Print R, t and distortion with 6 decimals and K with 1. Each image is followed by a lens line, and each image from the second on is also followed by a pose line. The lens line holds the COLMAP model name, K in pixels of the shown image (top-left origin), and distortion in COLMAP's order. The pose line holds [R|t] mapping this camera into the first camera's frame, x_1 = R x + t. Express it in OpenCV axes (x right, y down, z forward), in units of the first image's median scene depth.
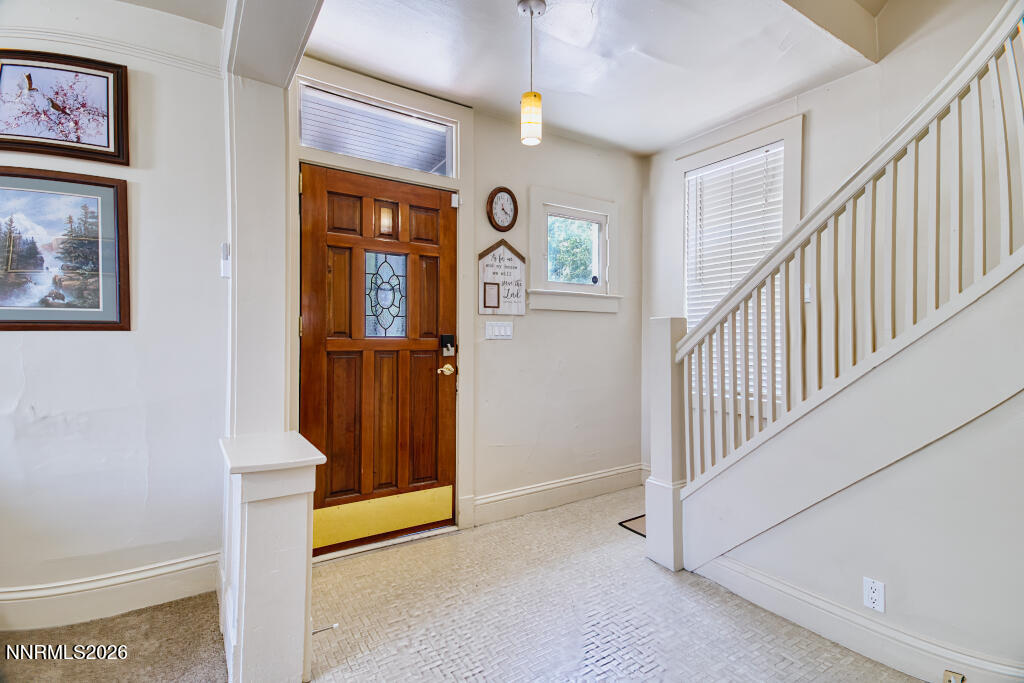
lens RADIAL K [[491.5, 0, 521.1], [0, 491.5, 333.9], [0, 0, 1]] dist [0.045008, -0.008222]
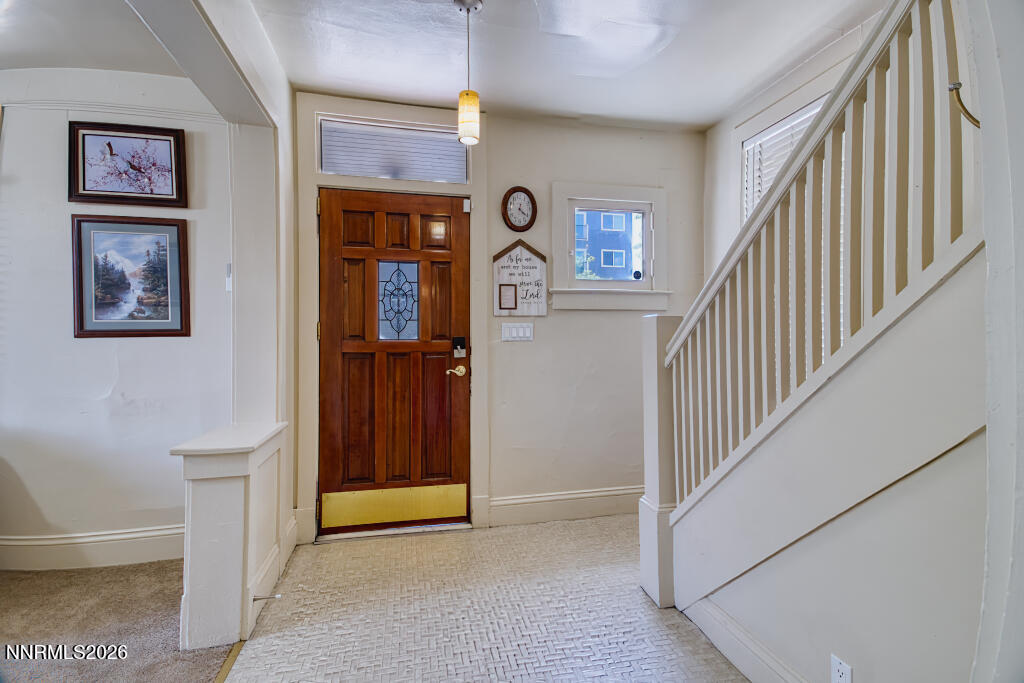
lens RADIAL K [[491.5, 0, 512.6], [0, 491.5, 333.9], [0, 0, 1]] dist [0.045008, -0.008222]
pose [[0.935537, -0.009894, -0.353091, 0.369320], [0.010006, 0.999949, -0.001509, -0.002223], [0.353087, -0.002121, 0.935588, 0.089650]]
